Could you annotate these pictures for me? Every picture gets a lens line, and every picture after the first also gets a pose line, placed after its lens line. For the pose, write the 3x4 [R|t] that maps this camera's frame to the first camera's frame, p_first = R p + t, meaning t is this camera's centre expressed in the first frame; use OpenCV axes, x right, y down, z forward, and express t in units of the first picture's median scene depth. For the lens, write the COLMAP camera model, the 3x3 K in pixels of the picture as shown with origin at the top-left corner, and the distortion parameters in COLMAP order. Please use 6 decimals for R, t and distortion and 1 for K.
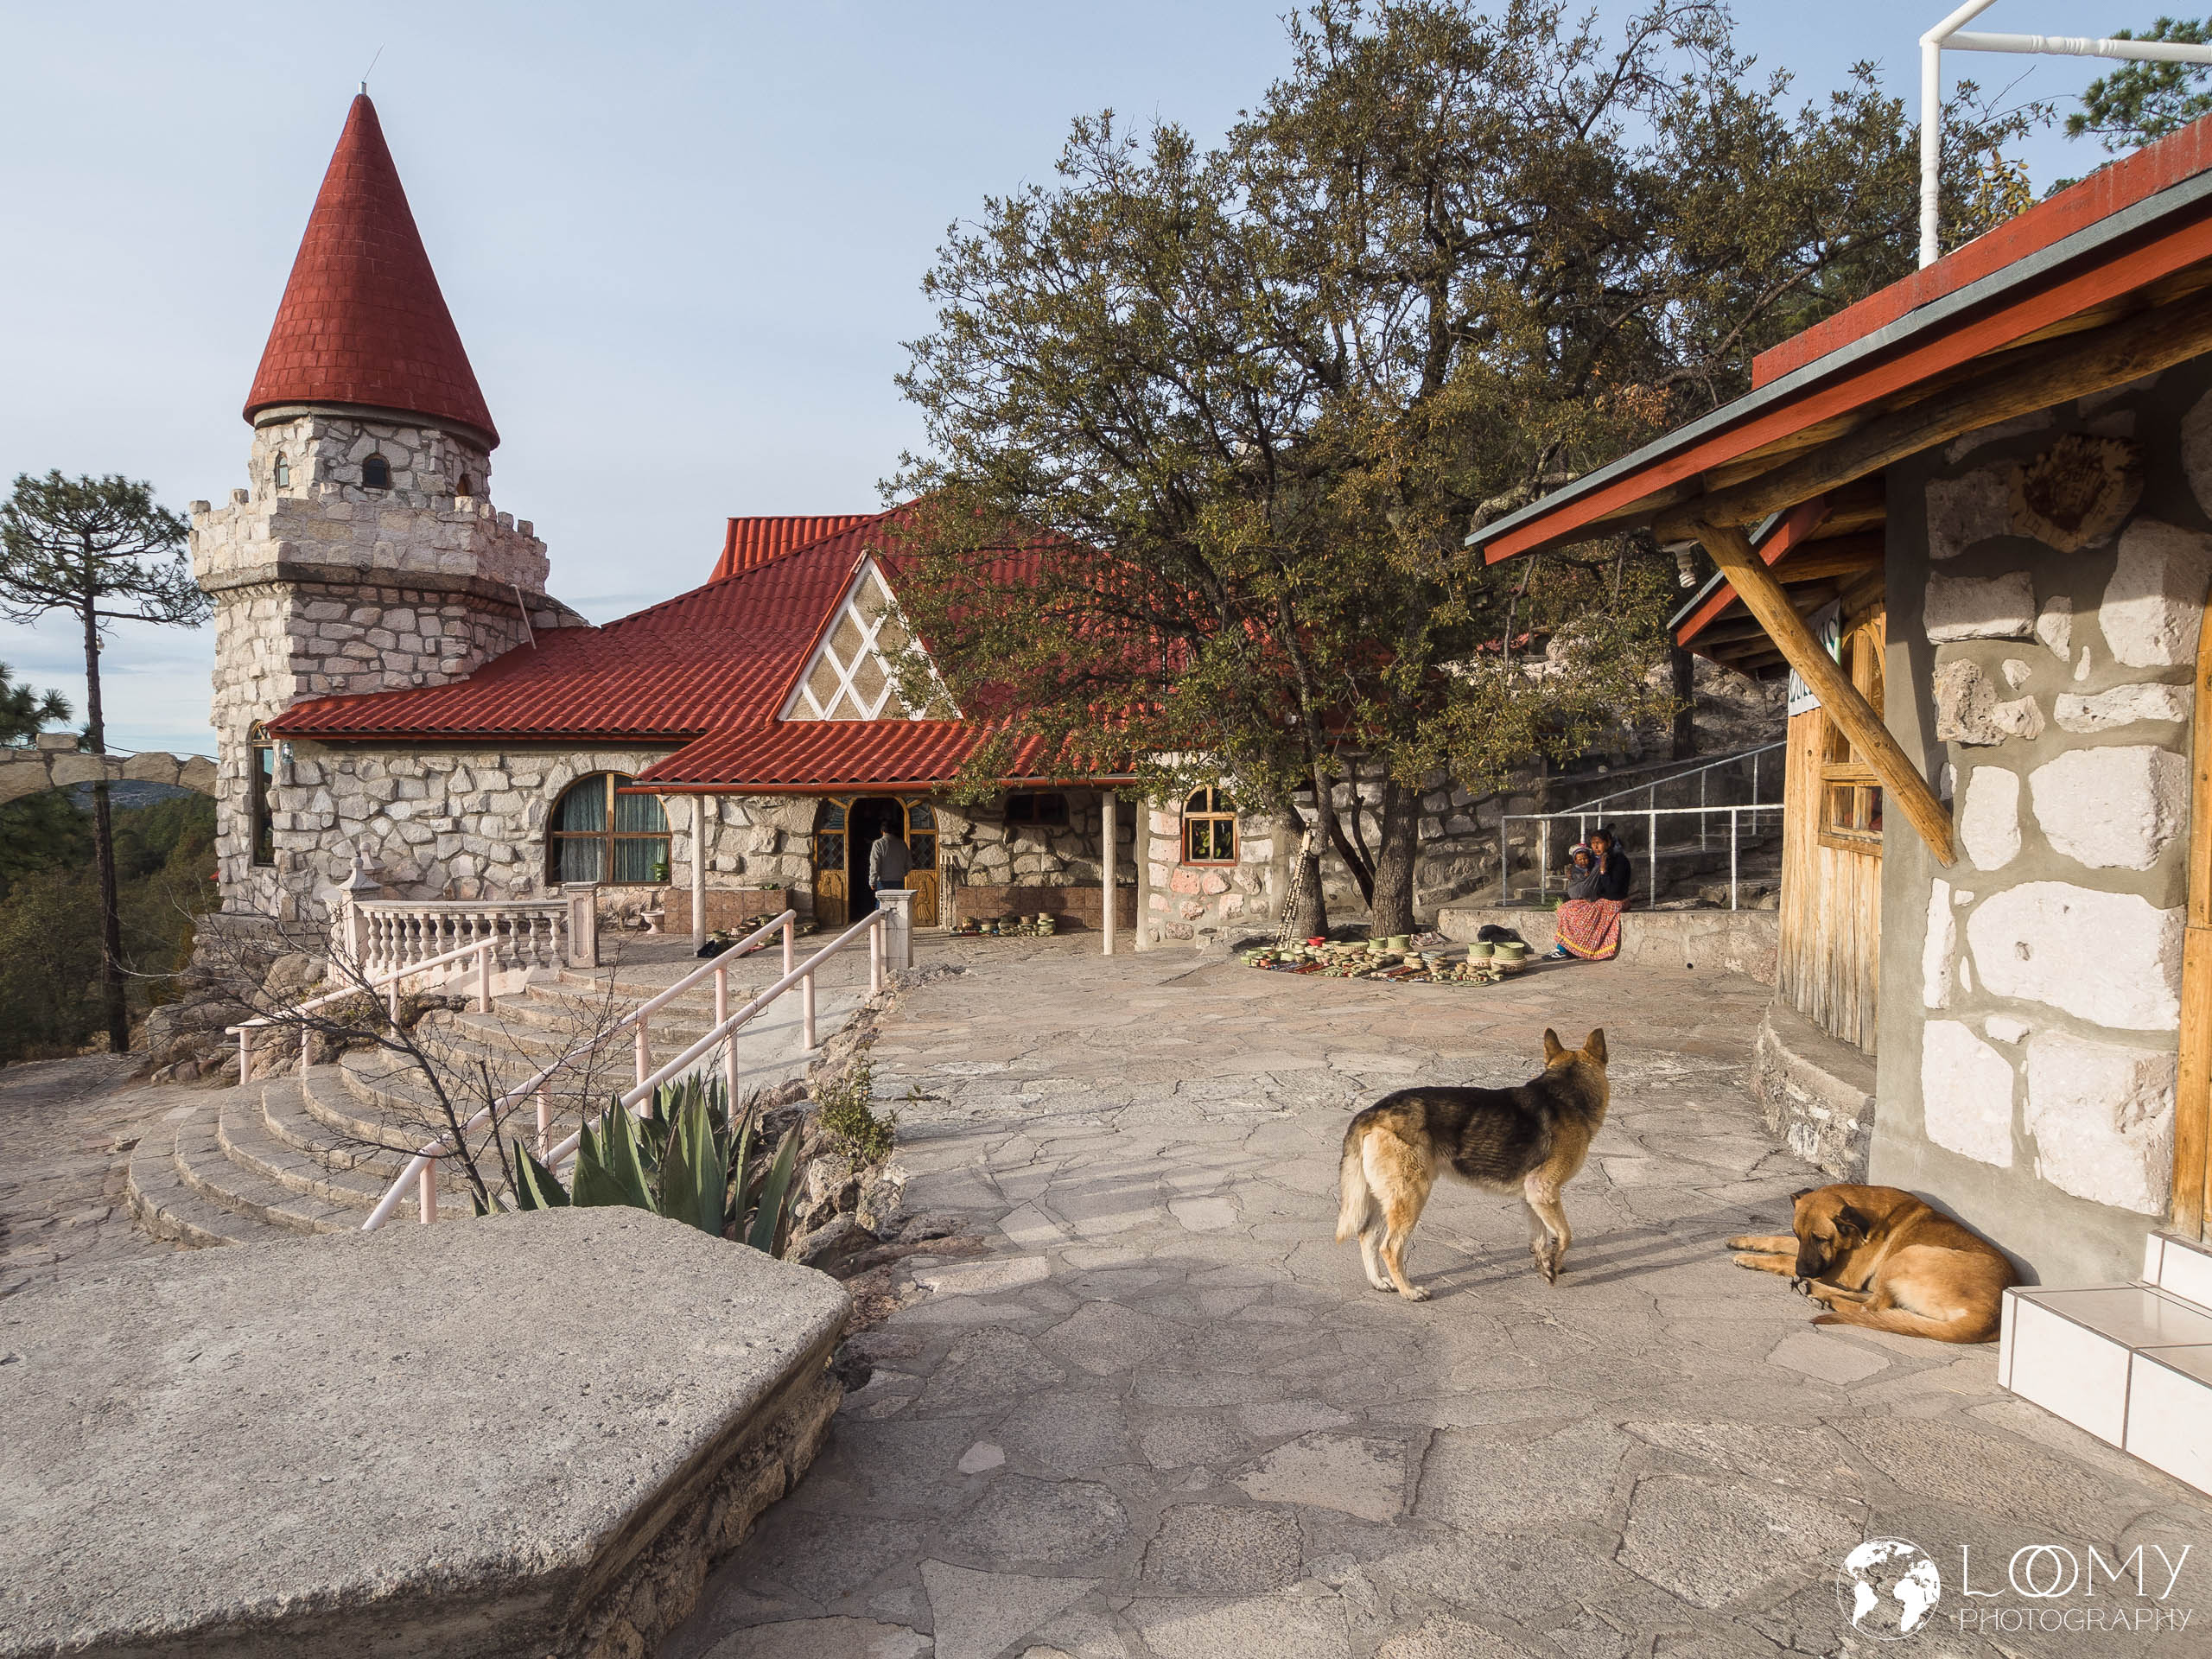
lens RADIAL K [[1305.5, 0, 1102.9], [0, 1305.5, 837.4], [0, 0, 1]] dist [-0.007466, -0.002209]
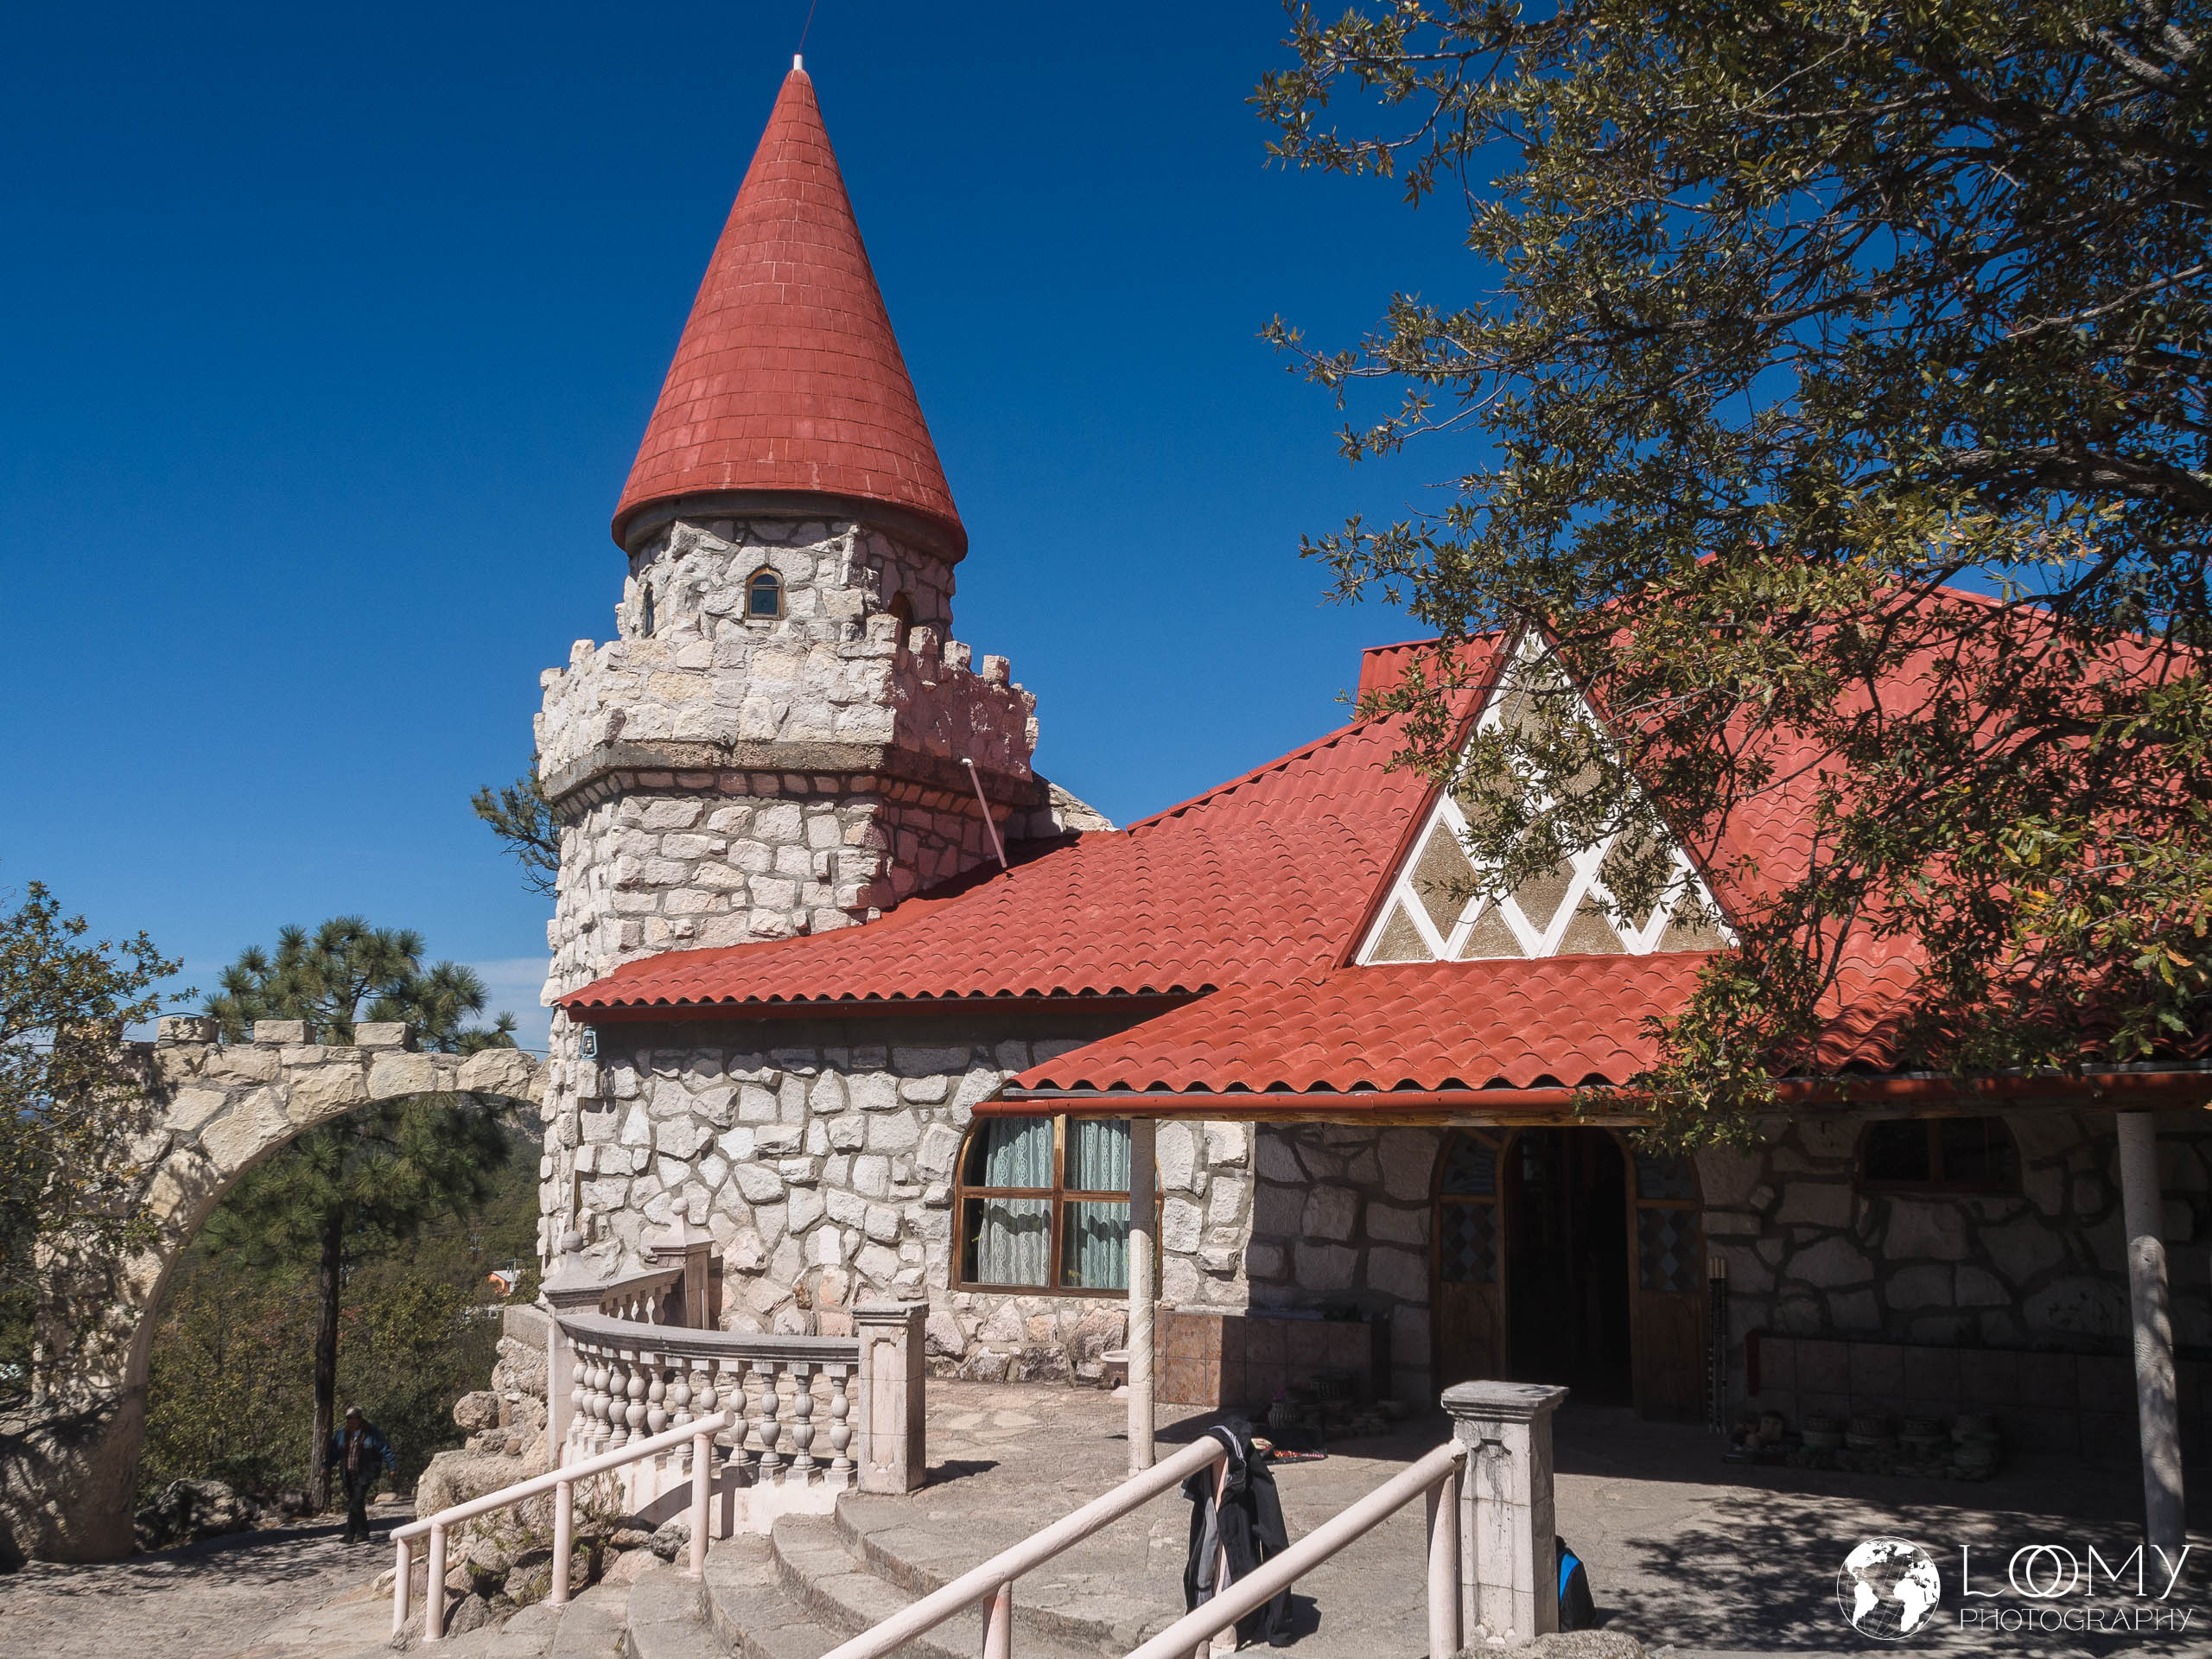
lens RADIAL K [[1888.5, 0, 1116.9], [0, 1888.5, 835.1], [0, 0, 1]] dist [-0.027899, 0.000969]
pose [[0.890953, -0.061762, -0.449875, -0.007042], [-0.021817, 0.983741, -0.178262, -0.009475], [0.453571, 0.168638, 0.875120, 0.317805]]
